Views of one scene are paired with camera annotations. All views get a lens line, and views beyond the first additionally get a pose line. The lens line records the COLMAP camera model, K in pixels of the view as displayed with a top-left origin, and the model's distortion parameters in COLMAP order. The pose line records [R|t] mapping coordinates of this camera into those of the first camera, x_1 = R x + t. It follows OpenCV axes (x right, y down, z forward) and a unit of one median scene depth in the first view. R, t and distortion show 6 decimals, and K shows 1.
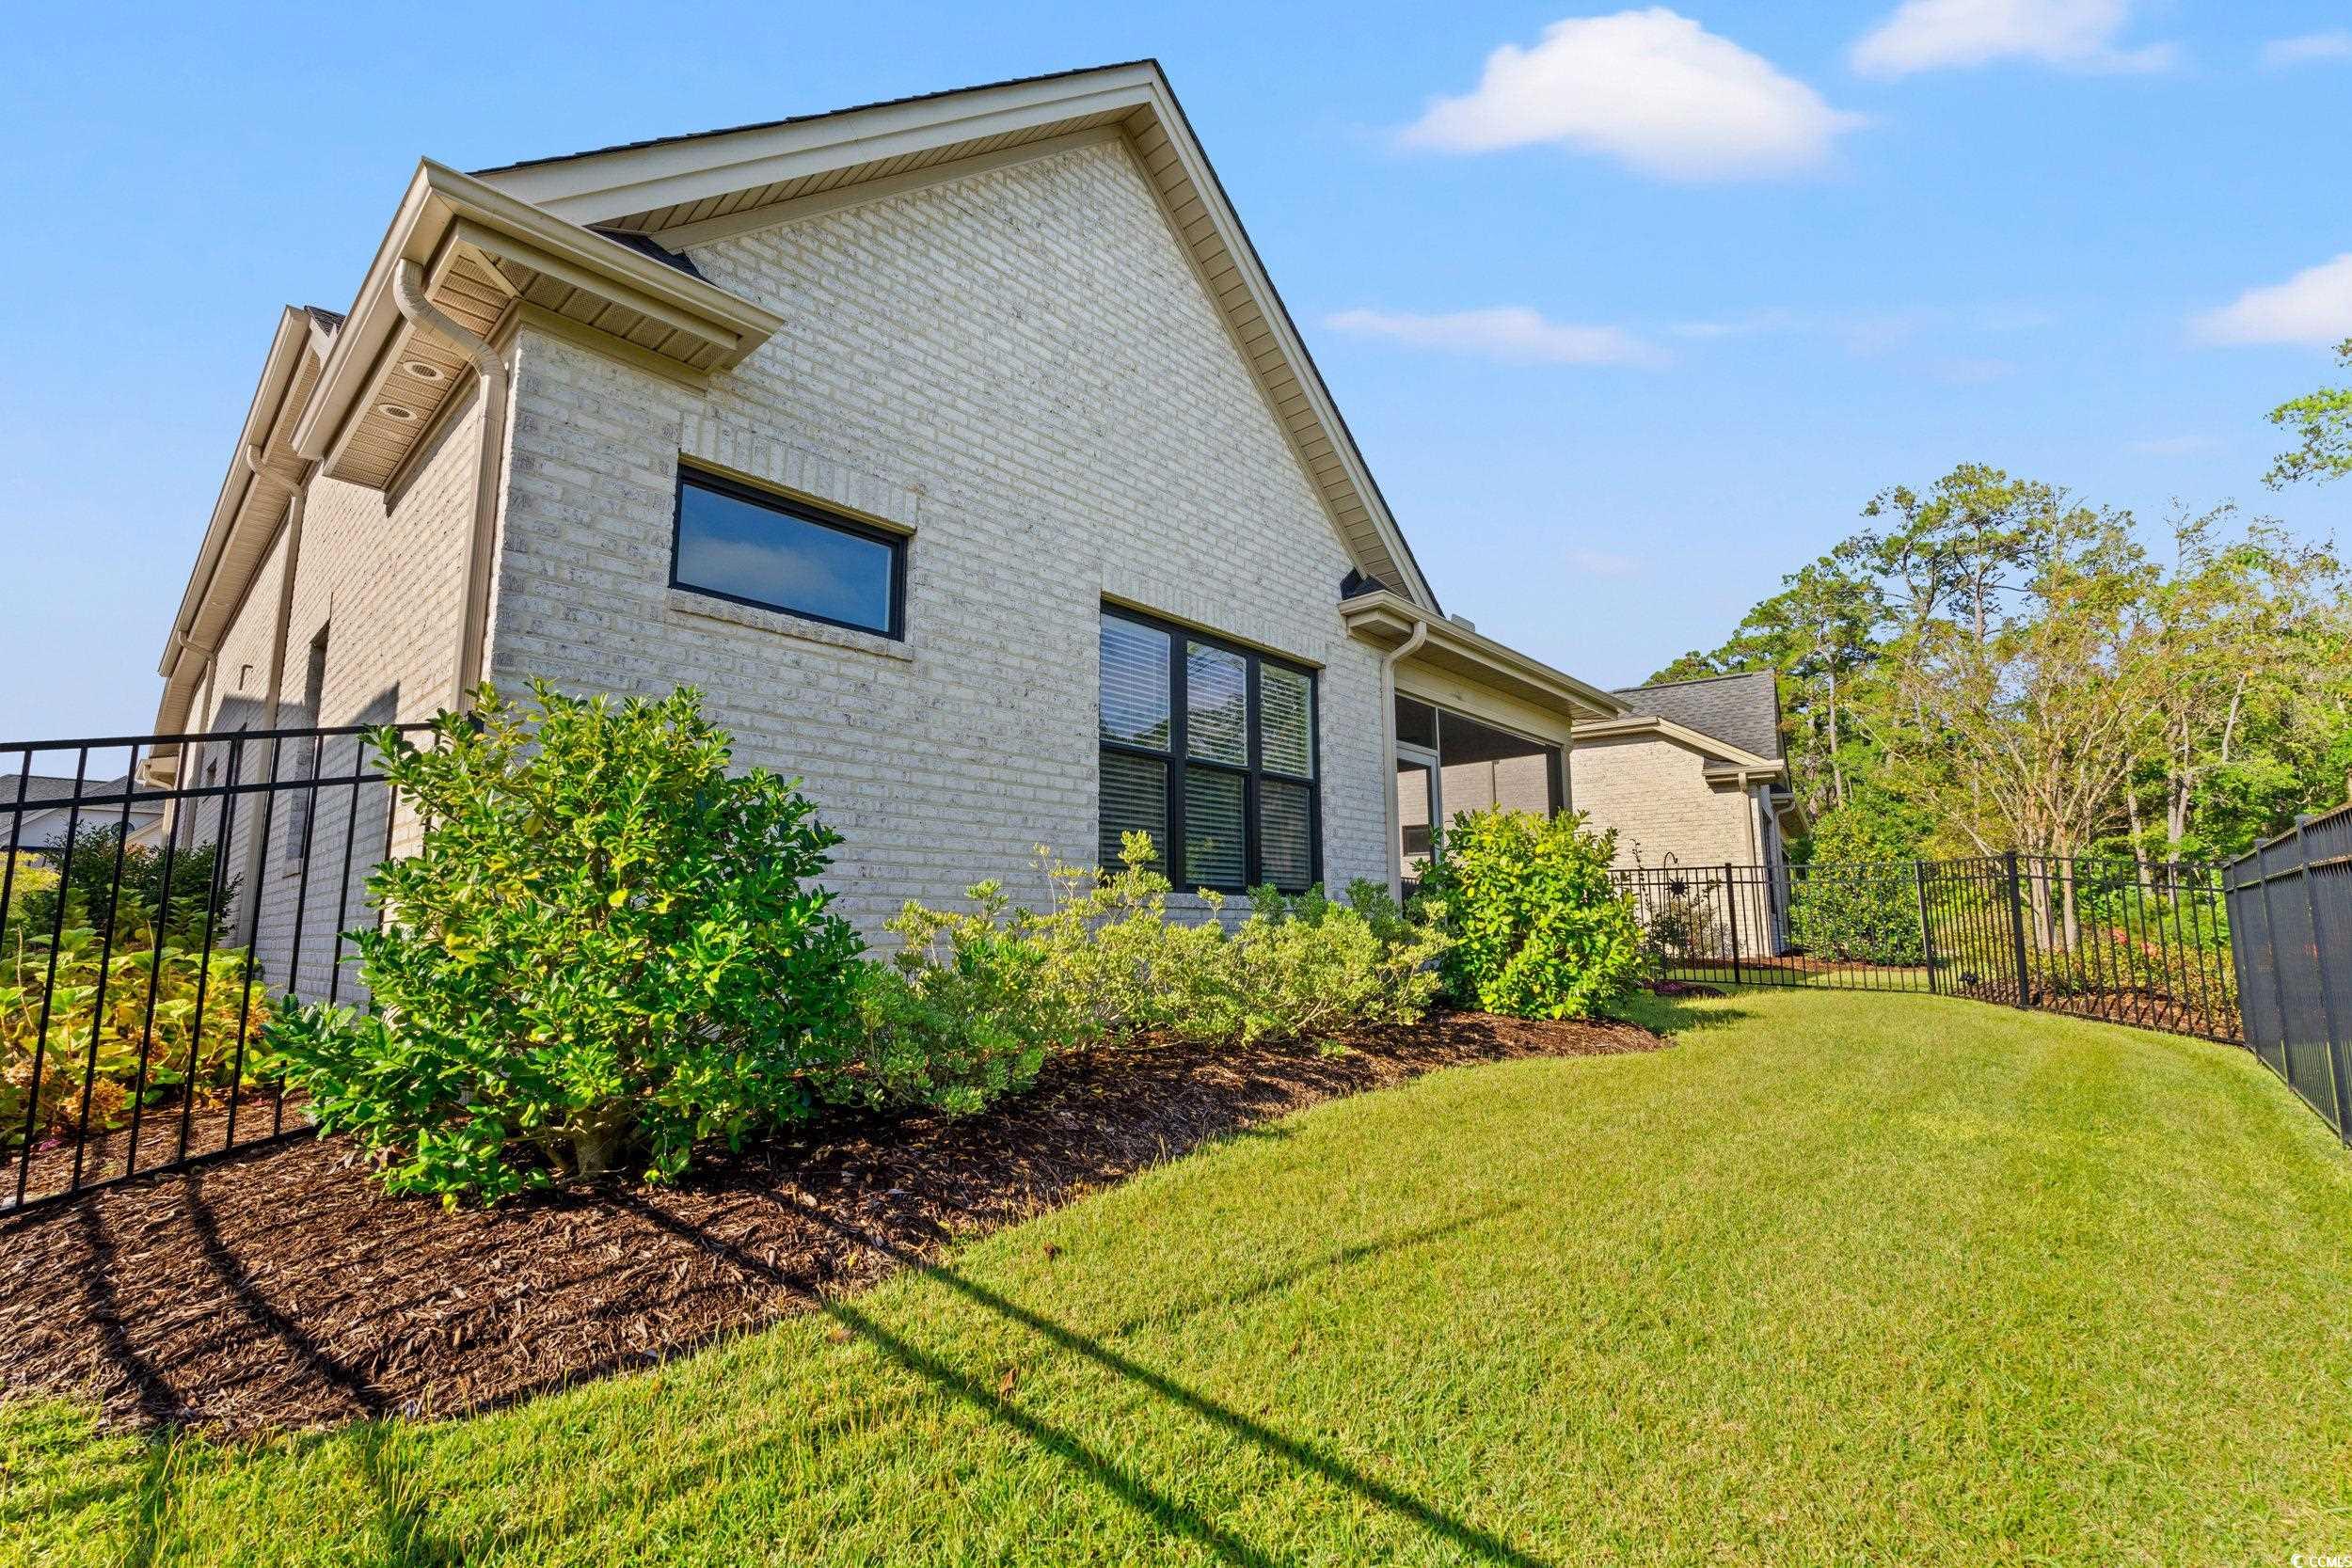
lens RADIAL K [[1033.4, 0, 1181.0], [0, 1033.4, 794.4], [0, 0, 1]] dist [-0.009707, 0.000665]
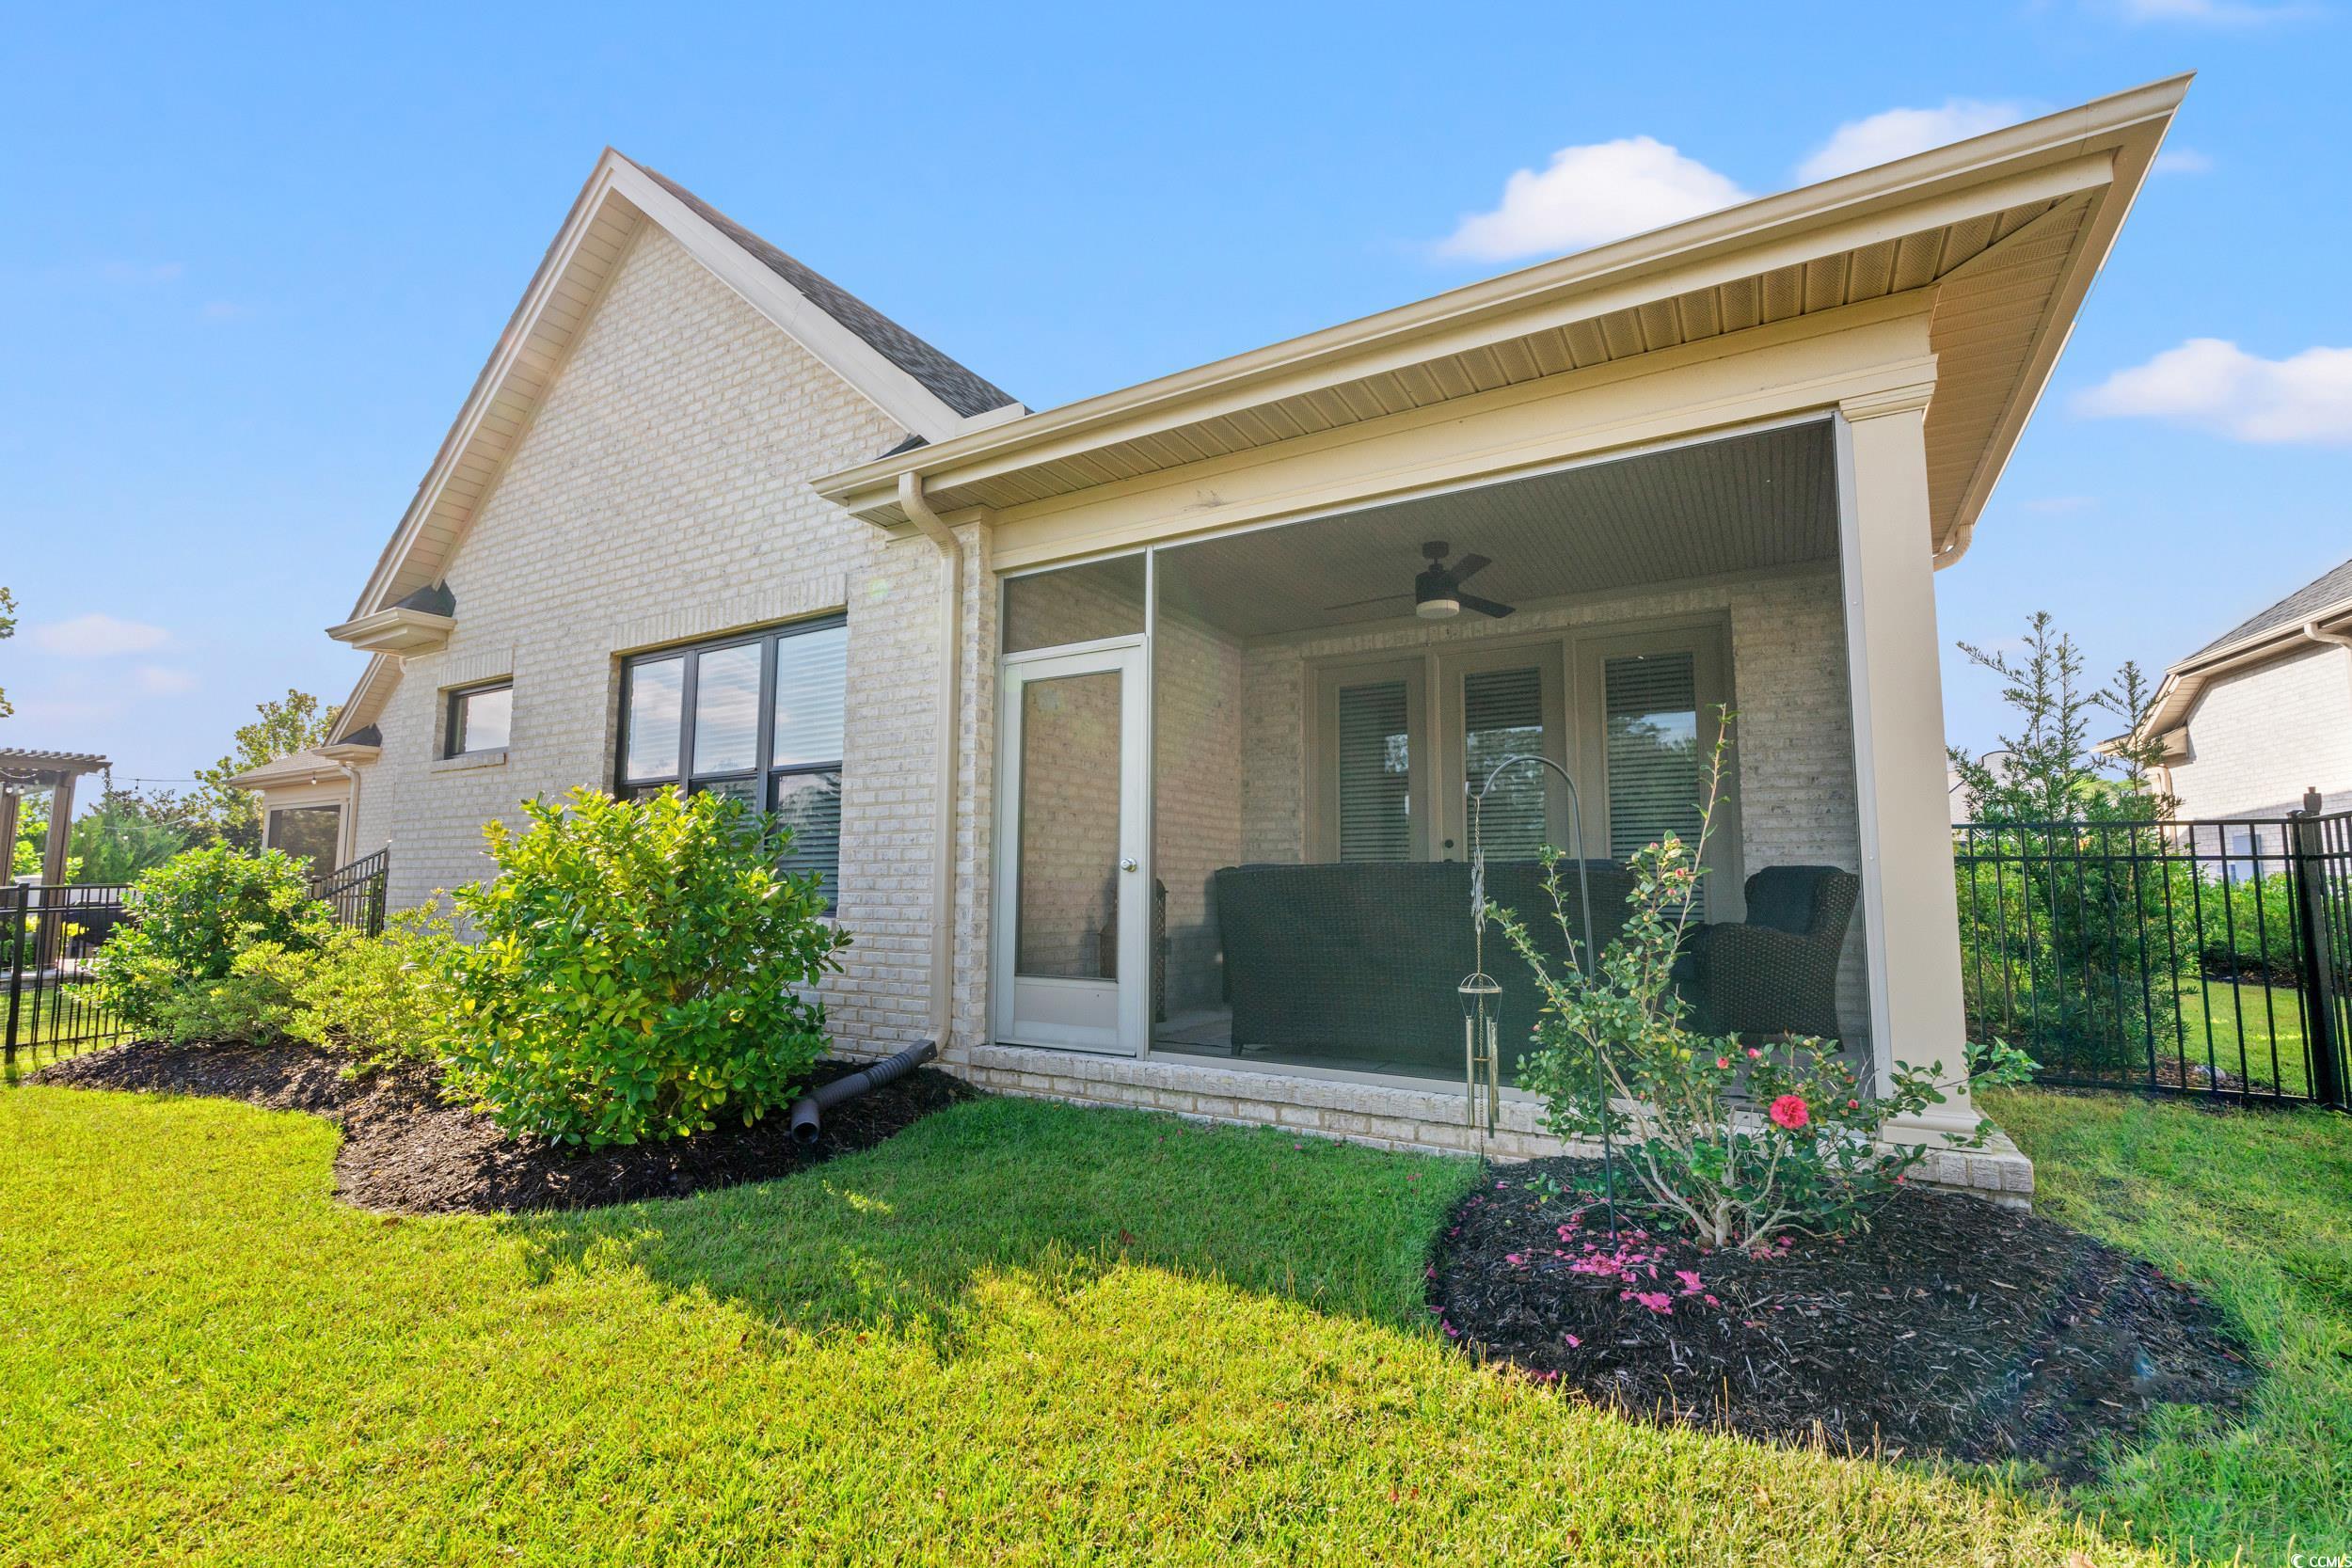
lens RADIAL K [[1033.4, 0, 1164.7], [0, 1033.4, 794.0], [0, 0, 1]] dist [-0.009707, 0.000665]
pose [[0.197312, -0.089676, -0.976231, 1.018139], [0.132719, 0.989083, -0.064032, 0.100793], [0.971315, -0.116930, 0.207059, 1.188750]]
